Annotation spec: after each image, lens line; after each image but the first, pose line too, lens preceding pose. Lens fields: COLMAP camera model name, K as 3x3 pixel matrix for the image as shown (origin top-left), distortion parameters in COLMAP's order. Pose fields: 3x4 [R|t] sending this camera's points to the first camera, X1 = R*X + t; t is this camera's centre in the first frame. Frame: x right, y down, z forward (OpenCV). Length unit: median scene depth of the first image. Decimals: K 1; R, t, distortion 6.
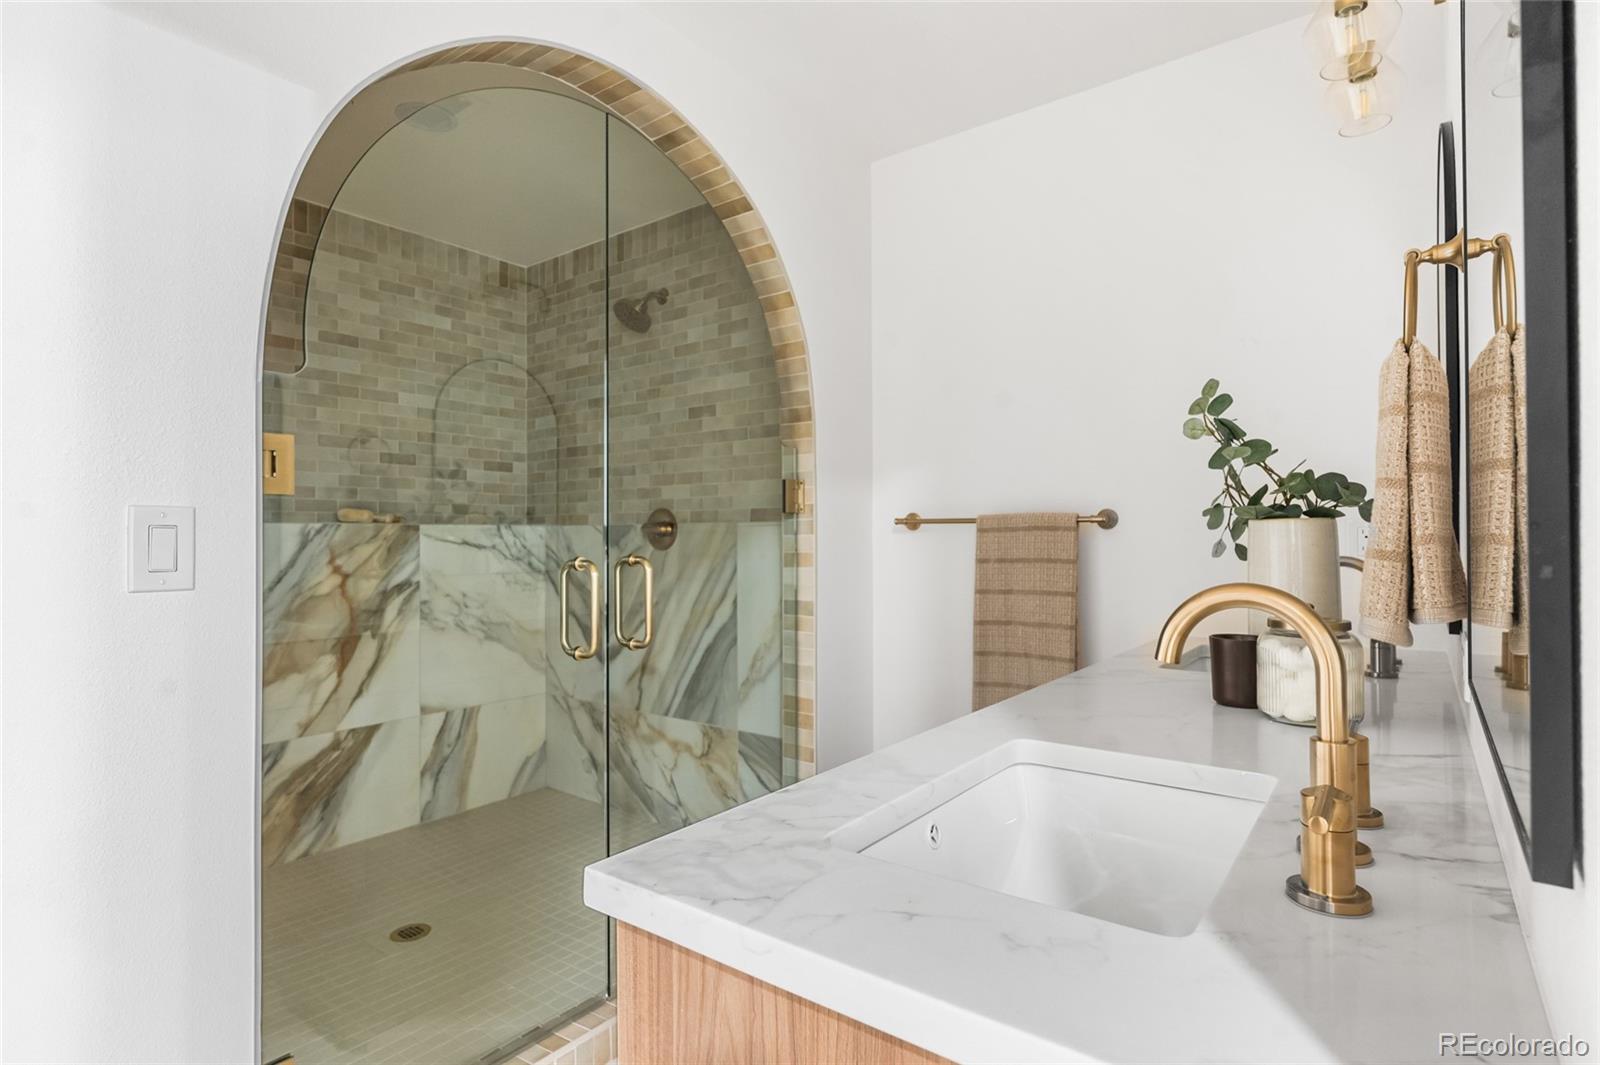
lens RADIAL K [[807.8, 0, 792.6], [0, 807.8, 525.7], [0, 0, 1]] dist [-0.004406, 0.000678]
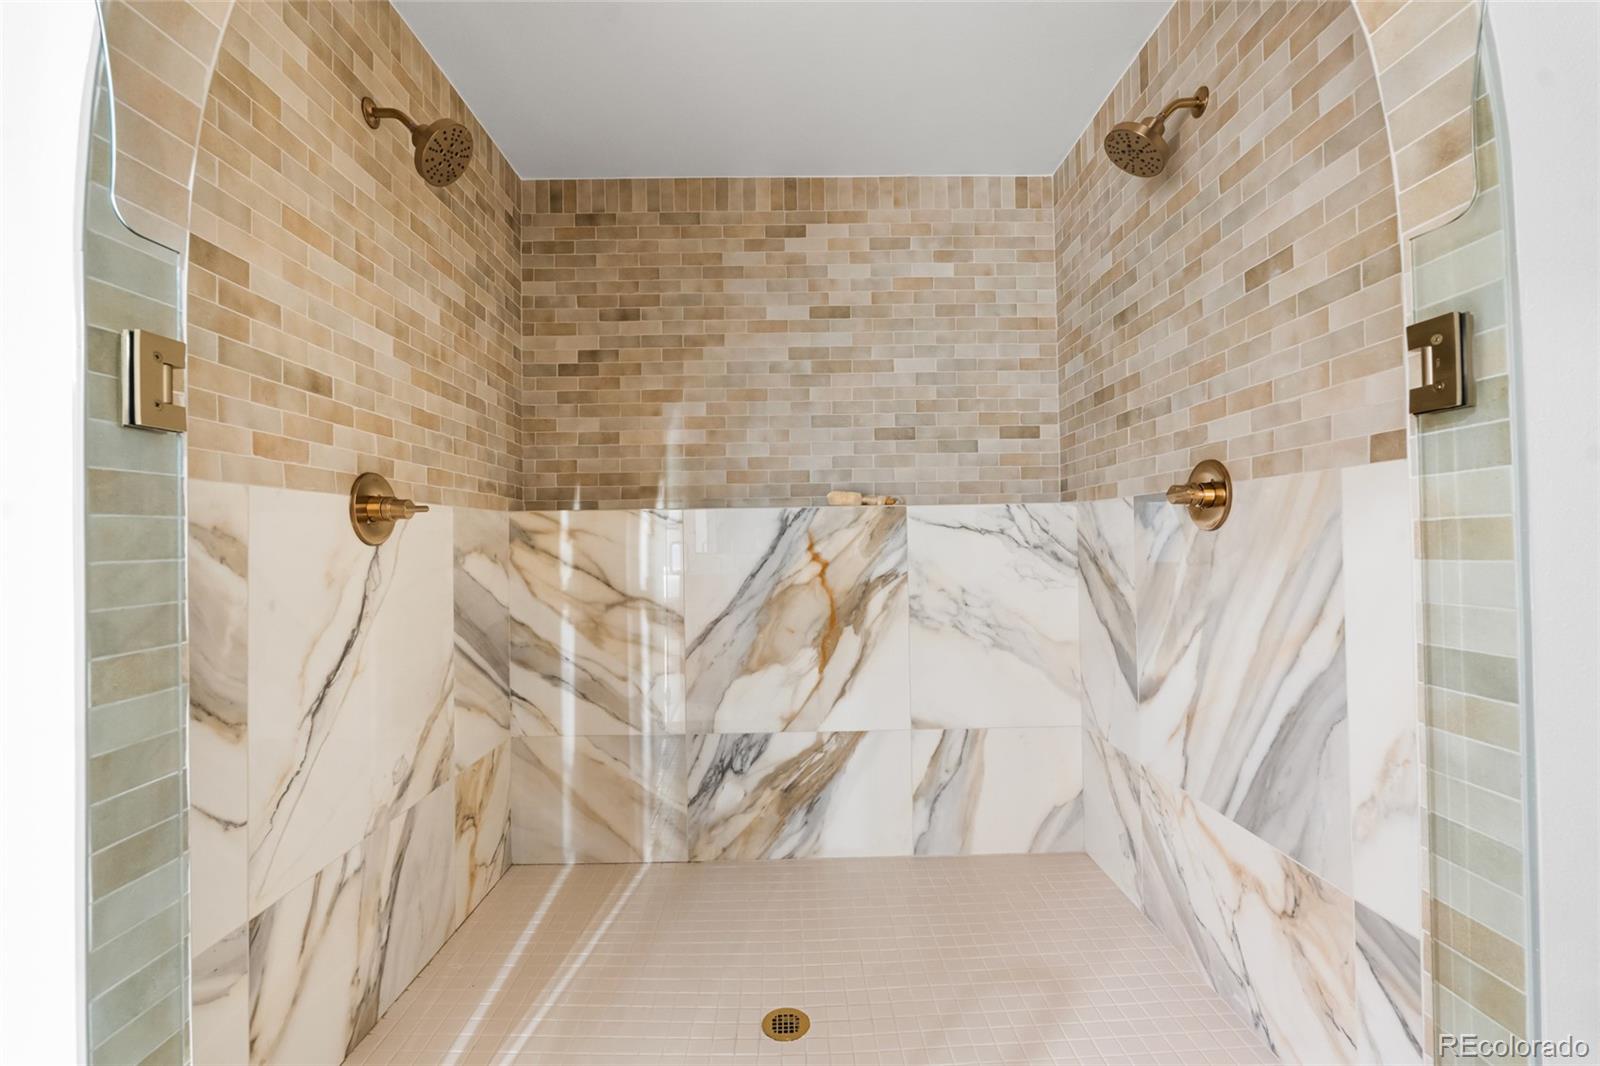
lens RADIAL K [[711.0, 0, 793.6], [0, 711.0, 529.7], [0, 0, 1]] dist [-0.003247, -0.001005]
pose [[0.622010, -0.019707, -0.782761, 0.057355], [0.023920, 0.999695, -0.006160, 0.026986], [0.782644, -0.014892, 0.622291, 0.460248]]
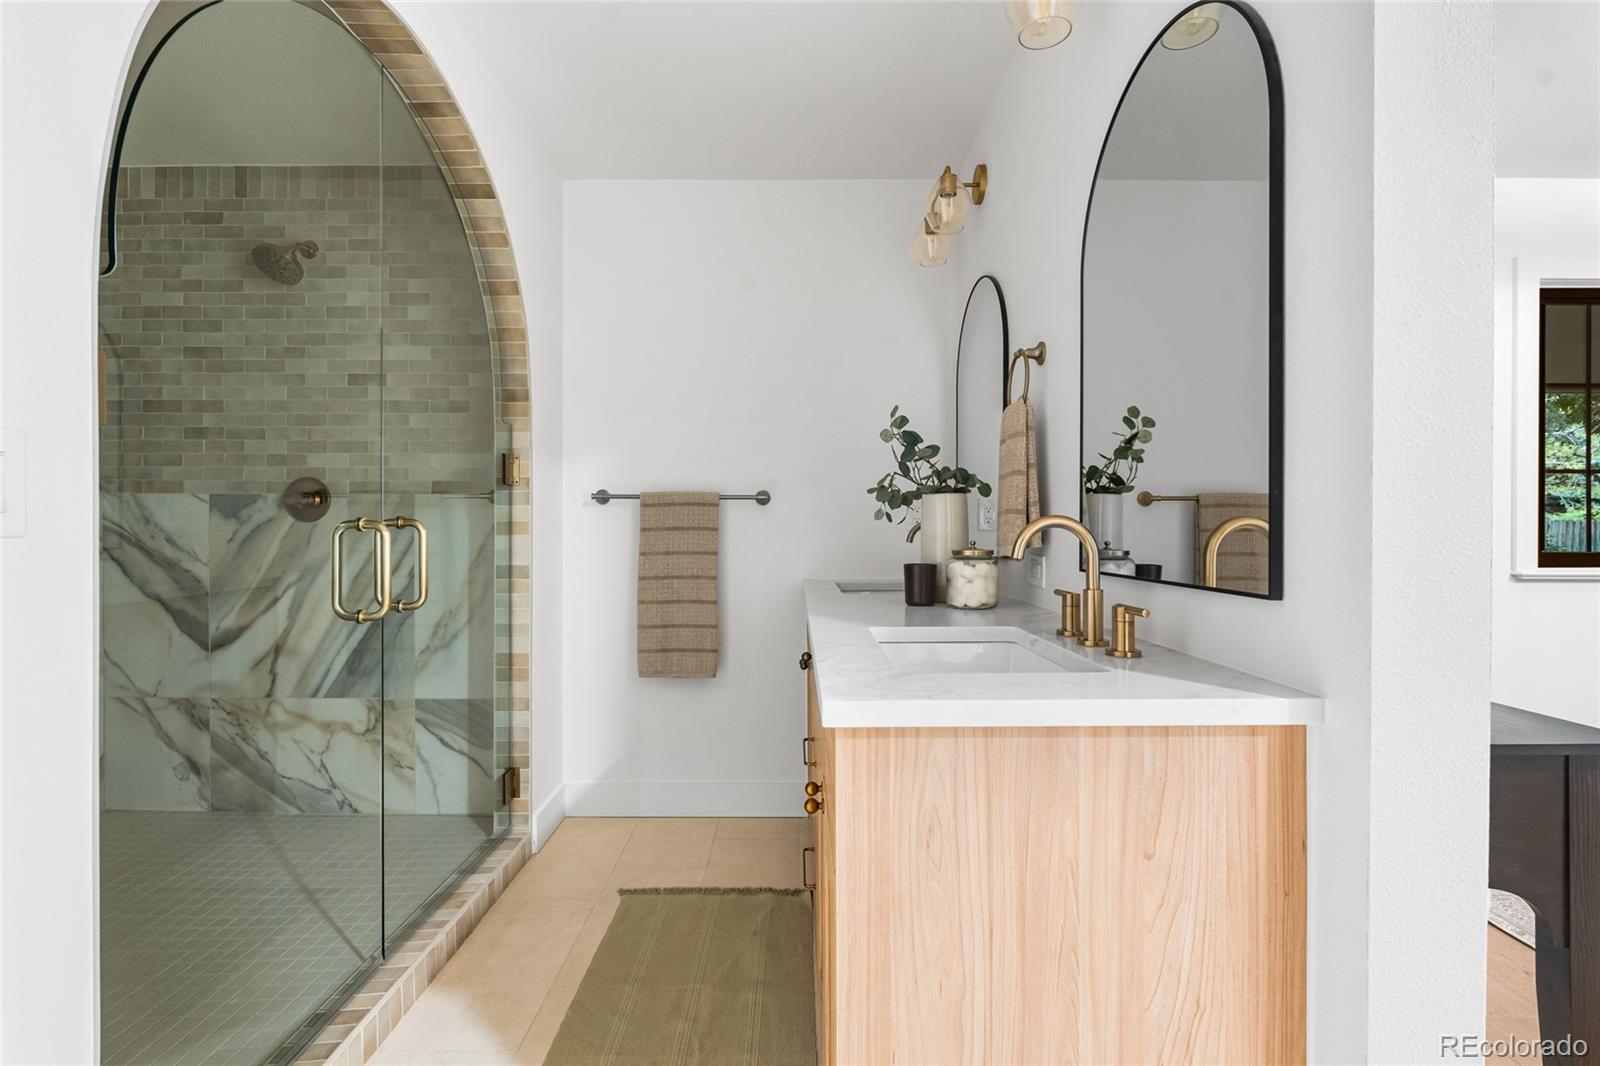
lens RADIAL K [[711.0, 0, 795.7], [0, 711.0, 526.8], [0, 0, 1]] dist [-0.003247, -0.001005]
pose [[0.792376, 0.002161, 0.610029, -0.225179], [-0.012733, 0.999834, 0.012998, 0.018976], [-0.609900, -0.018067, 0.792272, 0.003816]]
